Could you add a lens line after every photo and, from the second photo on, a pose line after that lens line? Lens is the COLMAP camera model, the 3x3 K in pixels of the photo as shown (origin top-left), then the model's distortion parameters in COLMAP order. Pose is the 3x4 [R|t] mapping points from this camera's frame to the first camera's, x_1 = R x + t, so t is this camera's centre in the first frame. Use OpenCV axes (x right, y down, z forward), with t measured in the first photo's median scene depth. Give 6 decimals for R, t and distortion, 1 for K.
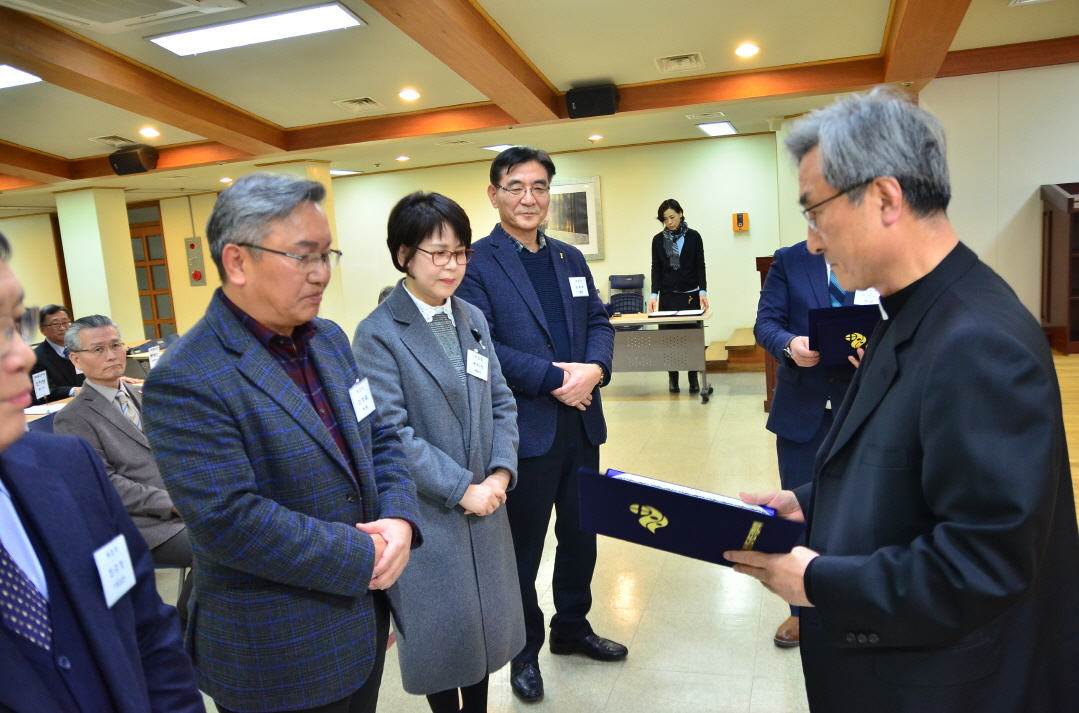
lens RADIAL K [[813.0, 0, 549.8], [0, 813.0, 352.2], [0, 0, 1]] dist [-0.112657, 0.080757]
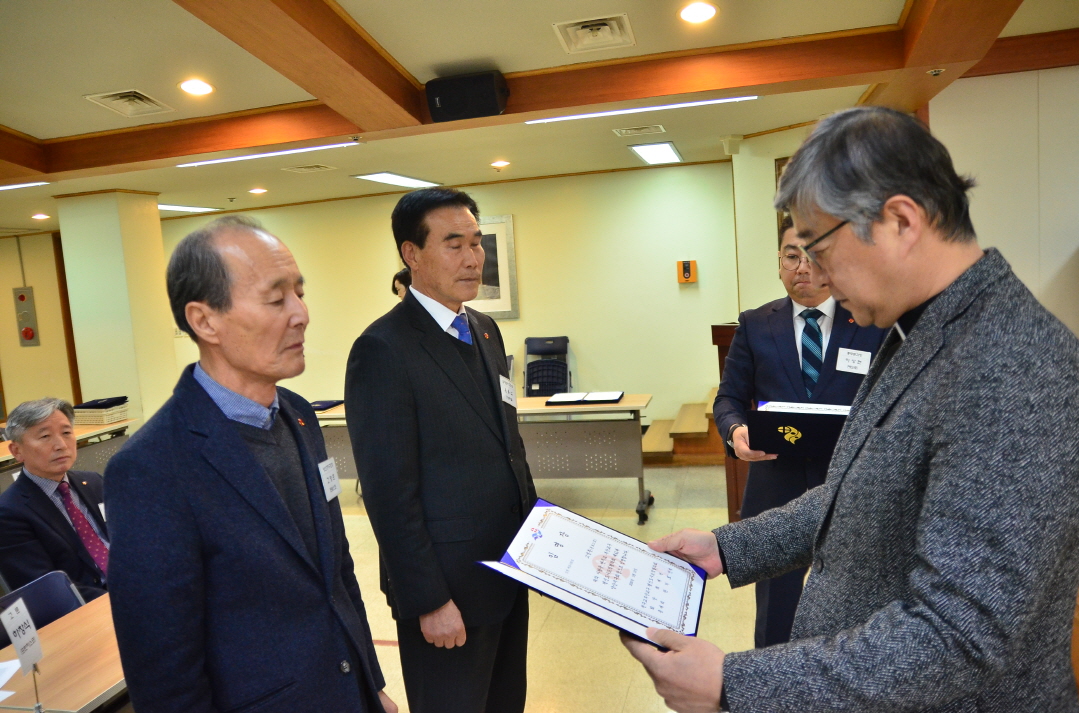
lens RADIAL K [[813.0, 0, 546.7], [0, 813.0, 363.6], [0, 0, 1]] dist [-0.112657, 0.080757]
pose [[0.998181, -0.002581, 0.060235, 0.078233], [0.004981, 0.999198, -0.039721, -0.063828], [-0.060084, 0.039949, 0.997394, 0.341083]]
